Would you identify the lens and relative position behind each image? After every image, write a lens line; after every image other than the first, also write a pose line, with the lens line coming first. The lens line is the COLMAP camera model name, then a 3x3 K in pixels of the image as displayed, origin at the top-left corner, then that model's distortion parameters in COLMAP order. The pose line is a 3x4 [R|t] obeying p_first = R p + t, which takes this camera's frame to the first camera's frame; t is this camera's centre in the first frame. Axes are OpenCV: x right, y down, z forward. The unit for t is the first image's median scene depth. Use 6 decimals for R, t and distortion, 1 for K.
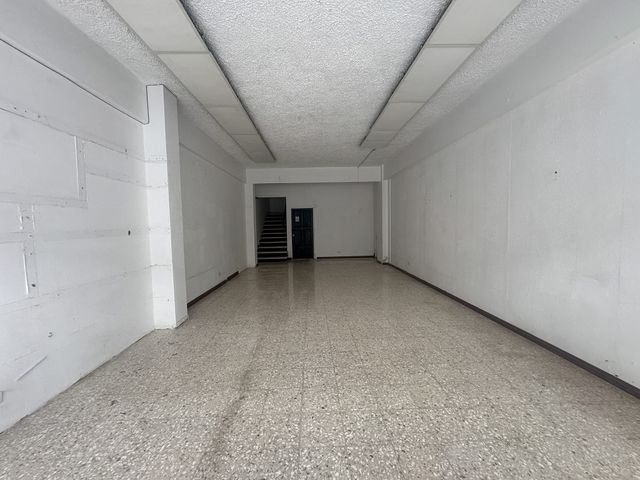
lens RADIAL K [[257.8, 0, 320.8], [0, 257.8, 240.2], [0, 0, 1]] dist [-0.003070, 0.000693]
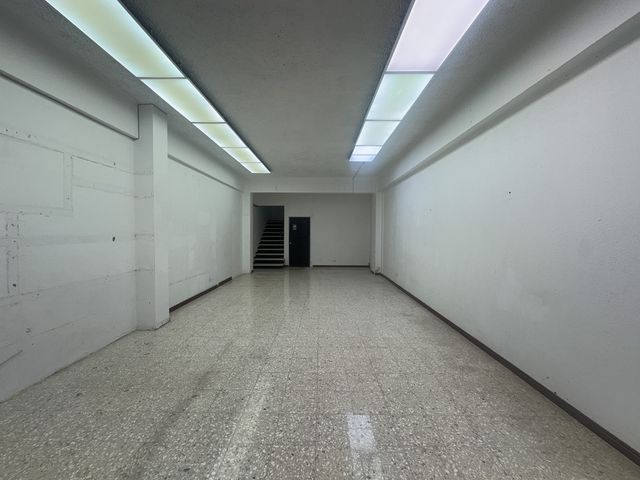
lens RADIAL K [[257.8, 0, 321.9], [0, 257.8, 240.1], [0, 0, 1]] dist [-0.003070, 0.000693]
pose [[0.999002, 0.027464, -0.035225, 0.226778], [-0.028436, 0.999220, -0.027385, -0.025872], [0.034446, 0.028359, 0.999004, -0.072036]]
